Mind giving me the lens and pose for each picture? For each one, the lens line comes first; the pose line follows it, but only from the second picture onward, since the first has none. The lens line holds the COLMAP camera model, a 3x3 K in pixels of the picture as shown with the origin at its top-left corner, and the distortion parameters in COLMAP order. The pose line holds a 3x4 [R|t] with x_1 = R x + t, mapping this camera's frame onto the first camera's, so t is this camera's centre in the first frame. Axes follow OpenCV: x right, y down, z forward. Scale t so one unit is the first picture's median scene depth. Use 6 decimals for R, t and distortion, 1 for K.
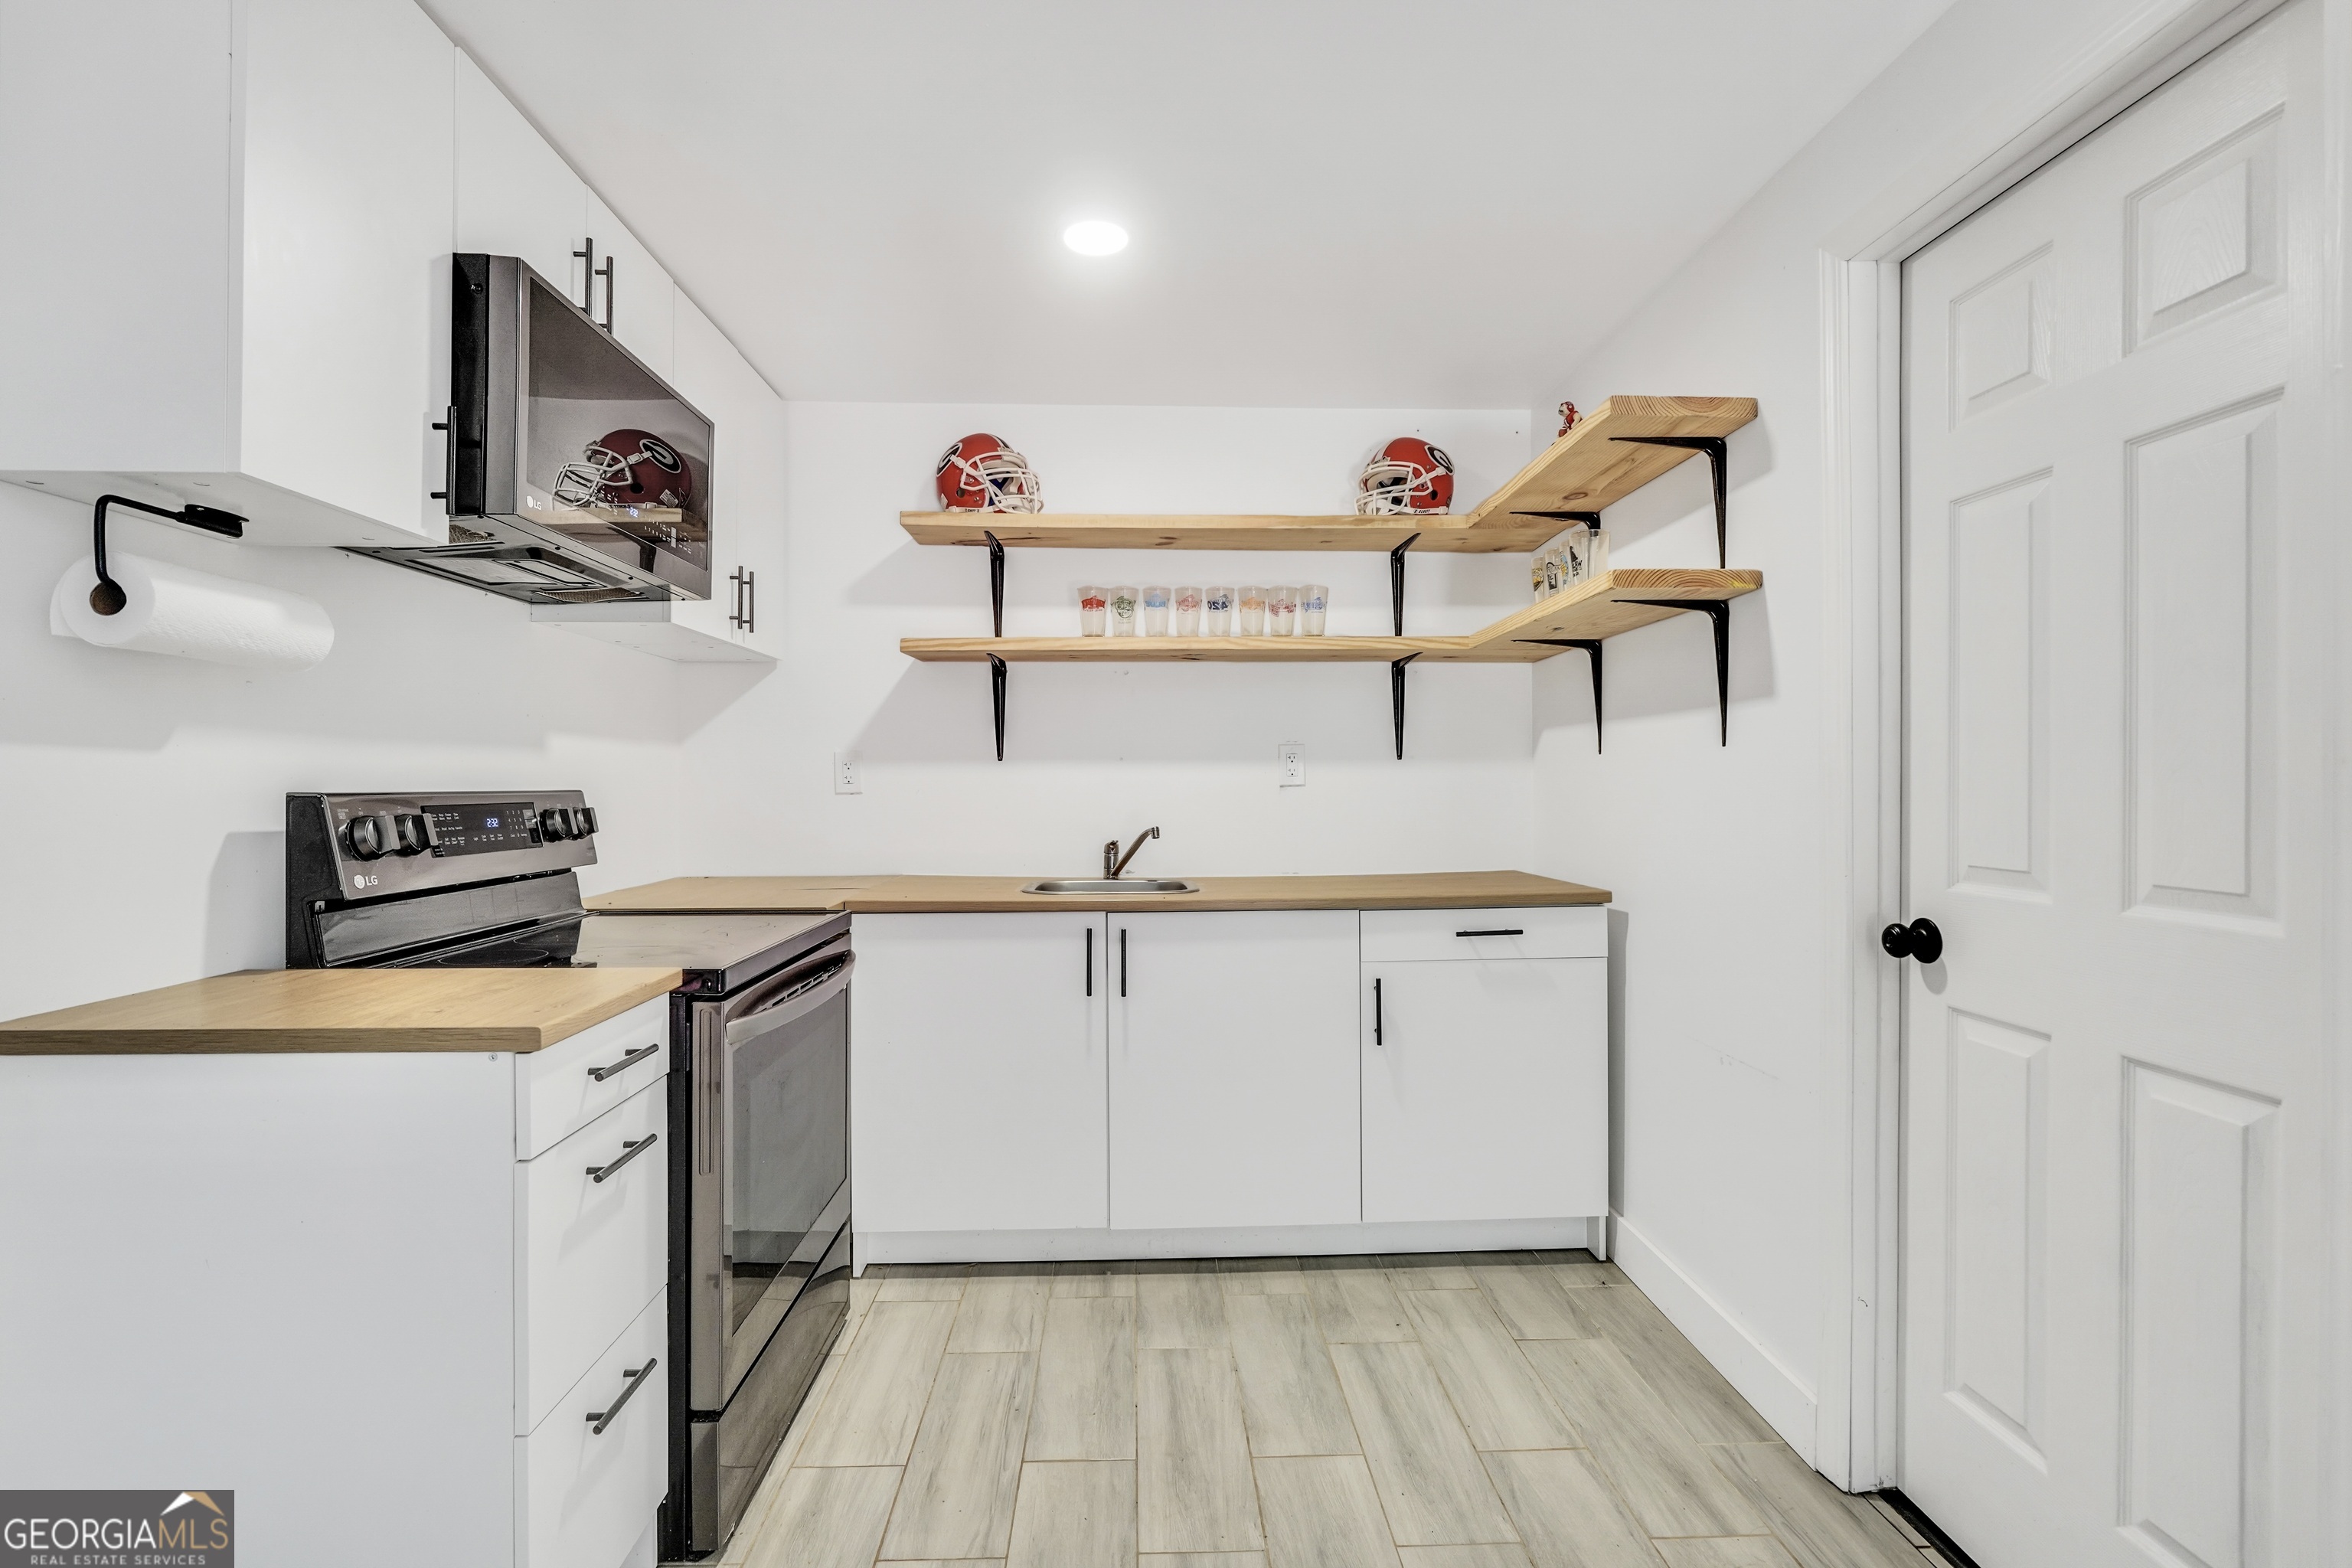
lens RADIAL K [[1093.4, 0, 1170.0], [0, 1093.4, 781.8], [0, 0, 1]] dist [-0.006107, 0.001473]
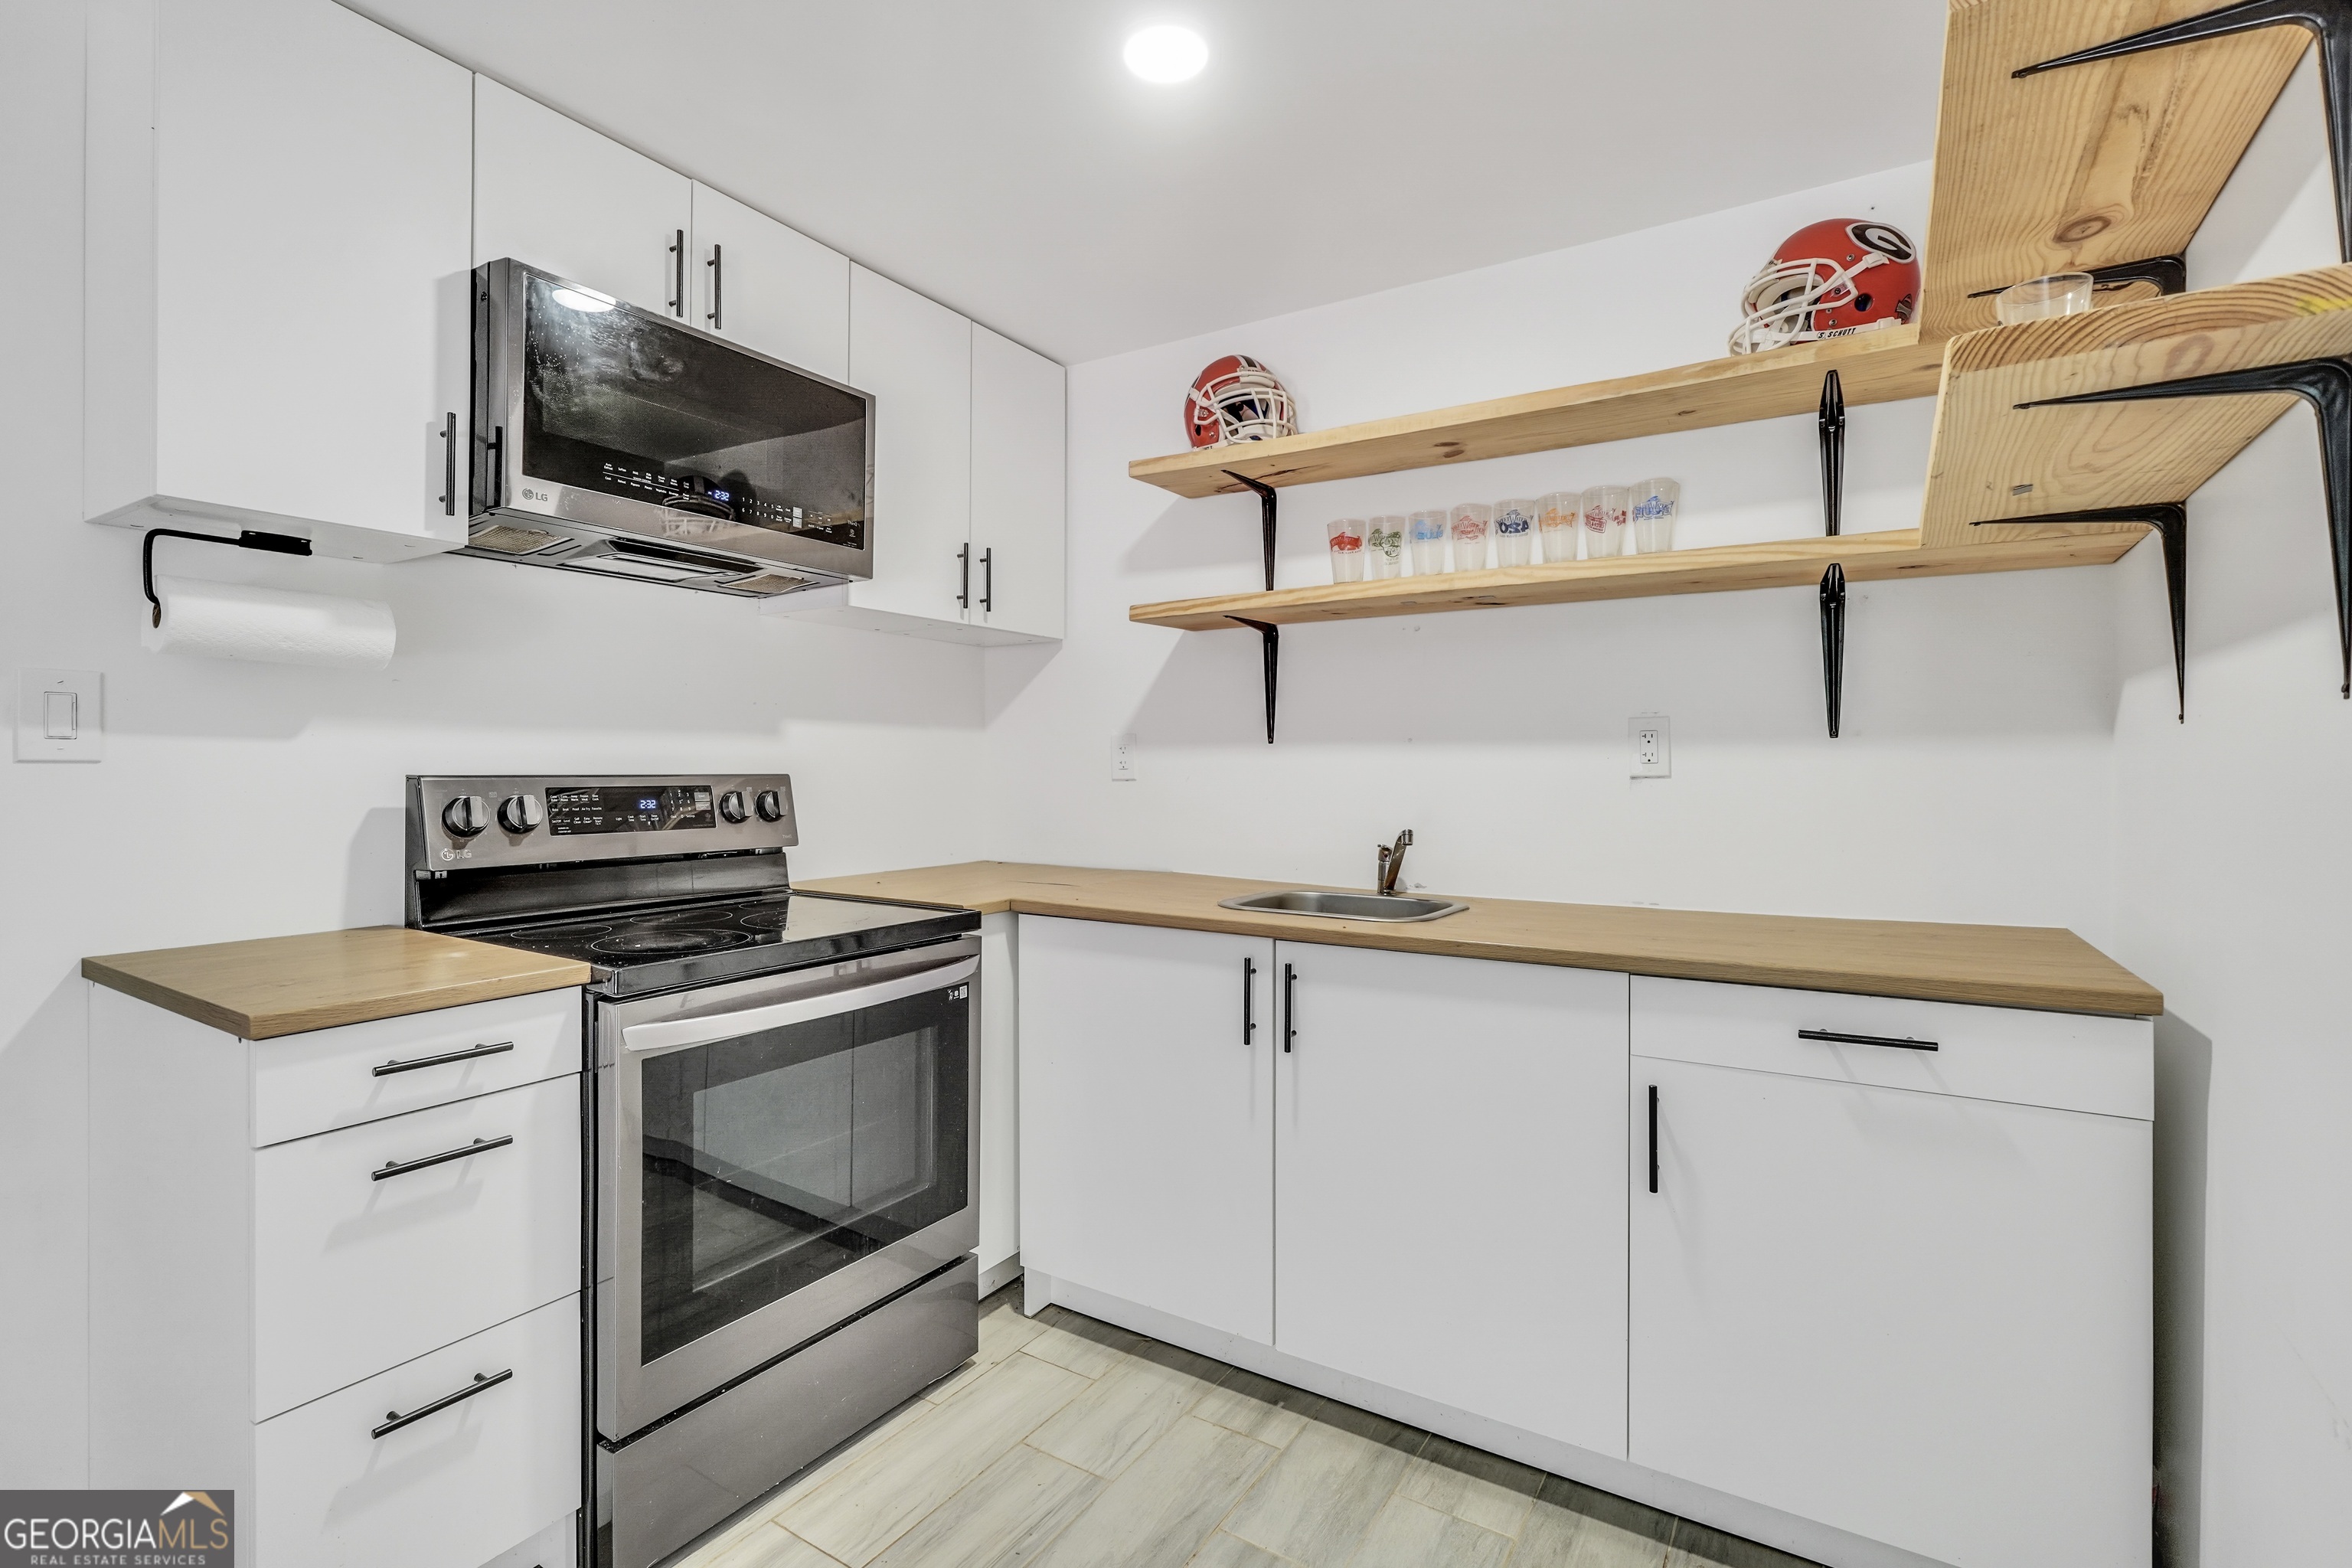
lens RADIAL K [[1093.4, 0, 1174.2], [0, 1093.4, 773.5], [0, 0, 1]] dist [-0.006107, 0.001473]
pose [[0.817712, 0.010174, -0.575538, 0.299747], [-0.005673, 0.999938, 0.009617, -0.004251], [0.575600, -0.004599, 0.817718, 0.302376]]
